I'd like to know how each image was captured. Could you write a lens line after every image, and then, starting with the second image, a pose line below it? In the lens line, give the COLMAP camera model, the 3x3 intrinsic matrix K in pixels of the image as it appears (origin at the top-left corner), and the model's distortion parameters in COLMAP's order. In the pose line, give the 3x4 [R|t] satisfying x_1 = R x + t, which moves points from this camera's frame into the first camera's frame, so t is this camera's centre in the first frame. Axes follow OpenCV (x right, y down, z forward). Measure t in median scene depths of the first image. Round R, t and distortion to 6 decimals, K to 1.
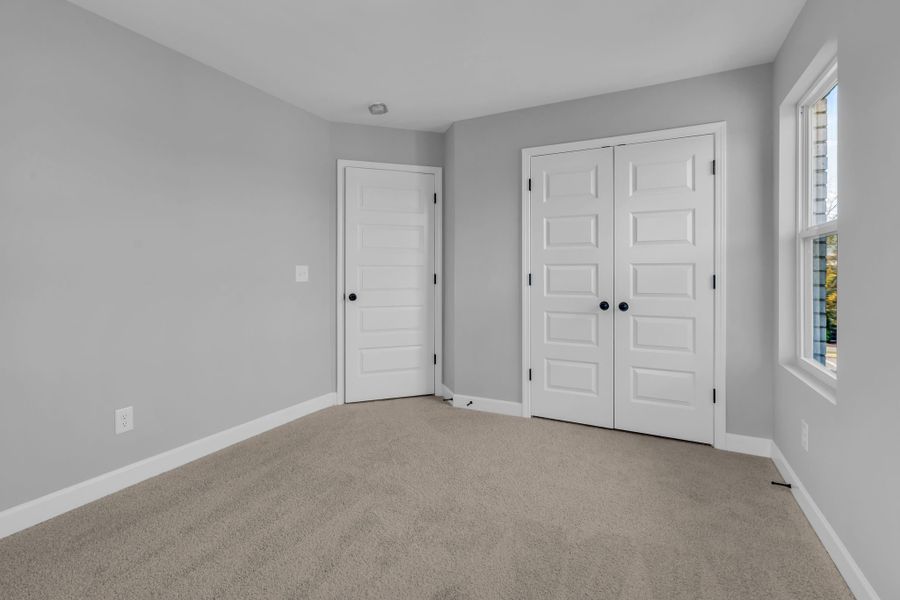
lens RADIAL K [[407.8, 0, 453.7], [0, 407.8, 276.2], [0, 0, 1]] dist [-0.001231, -0.000025]
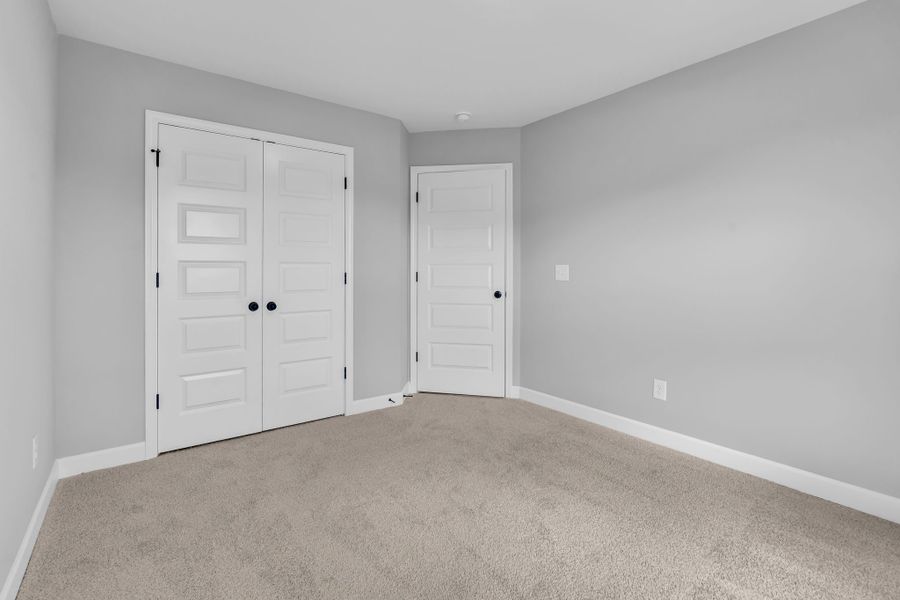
lens RADIAL K [[407.8, 0, 453.7], [0, 407.8, 276.2], [0, 0, 1]] dist [-0.001231, -0.000025]
pose [[0.428252, 0.000767, 0.903659, -0.297009], [-0.001081, 0.999999, -0.000337, 0.000762], [-0.903659, -0.000833, 0.428252, 0.162421]]
